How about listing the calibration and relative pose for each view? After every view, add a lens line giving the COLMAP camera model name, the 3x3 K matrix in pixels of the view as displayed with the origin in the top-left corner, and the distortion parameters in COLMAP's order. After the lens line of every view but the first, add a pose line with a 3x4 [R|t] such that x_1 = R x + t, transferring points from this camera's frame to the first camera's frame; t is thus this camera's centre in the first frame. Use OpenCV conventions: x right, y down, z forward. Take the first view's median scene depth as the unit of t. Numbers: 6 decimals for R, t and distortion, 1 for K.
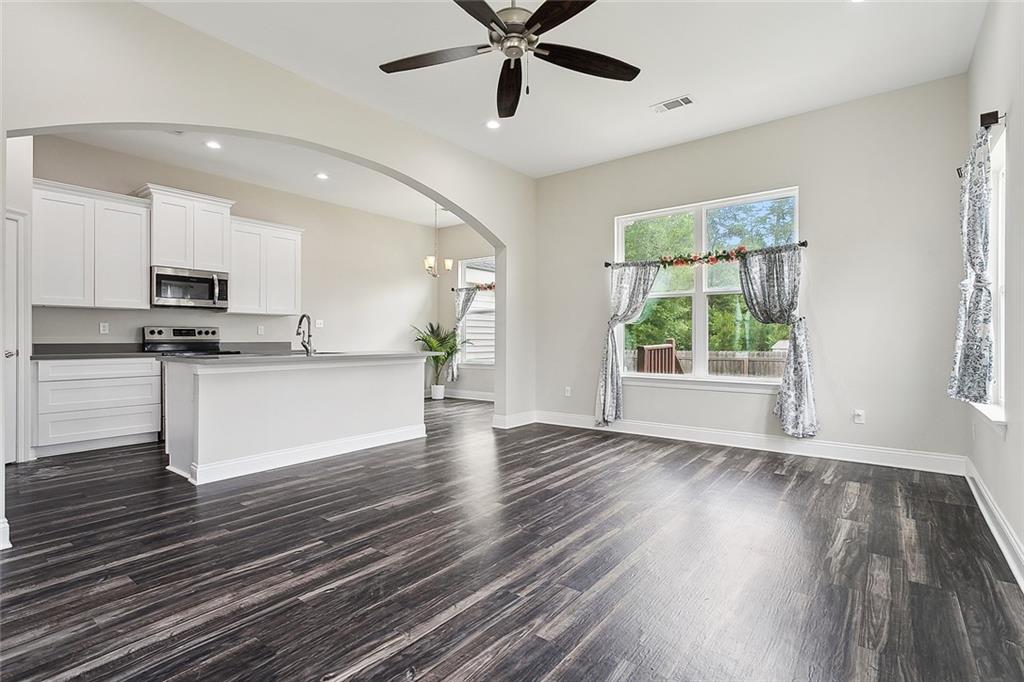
lens RADIAL K [[495.1, 0, 512.1], [0, 495.1, 336.6], [0, 0, 1]] dist [0.006624, 0.001656]
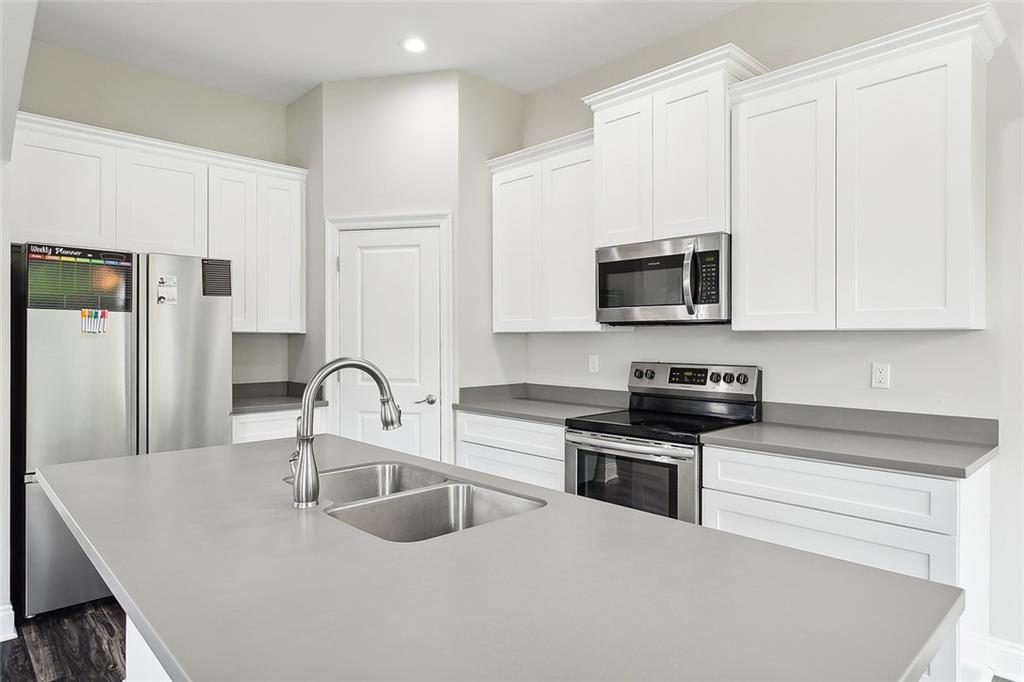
lens RADIAL K [[610.5, 0, 511.0], [0, 610.5, 336.5], [0, 0, 1]] dist [0.003426, 0.001869]
pose [[-0.150964, 0.000837, -0.988539, -0.060745], [0.004364, 0.999990, 0.000180, -0.045827], [0.988530, -0.004287, -0.150966, 0.914113]]
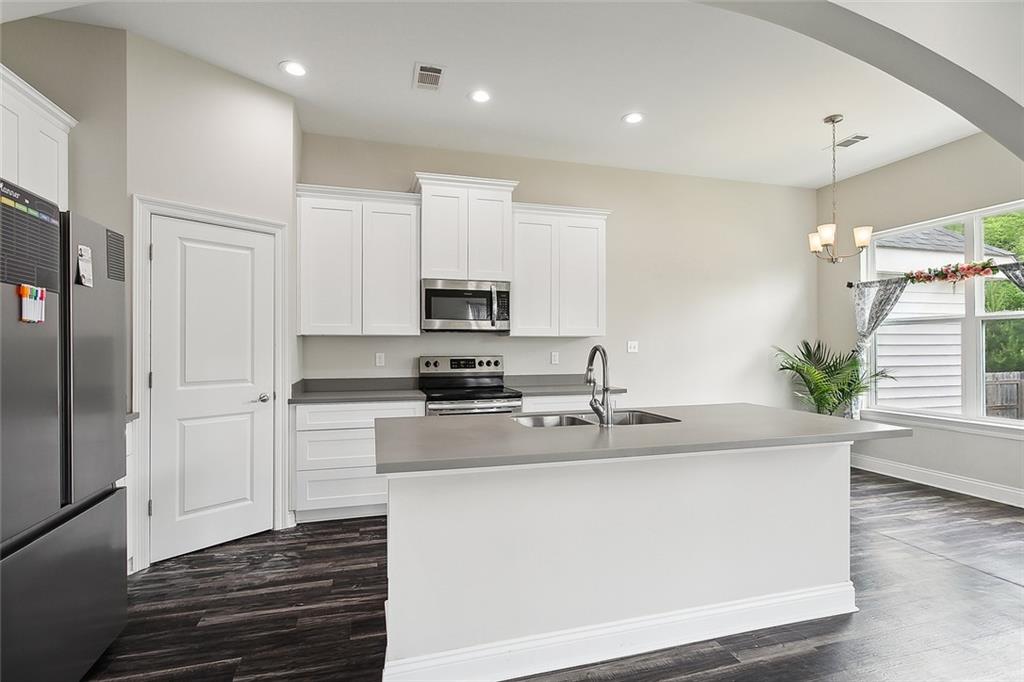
lens RADIAL K [[495.1, 0, 505.7], [0, 495.1, 338.8], [0, 0, 1]] dist [0.006624, 0.001656]
pose [[0.803877, -0.007310, -0.594751, -0.149062], [0.001470, 0.999946, -0.010303, -0.038065], [0.594794, 0.007408, 0.803844, 0.419438]]
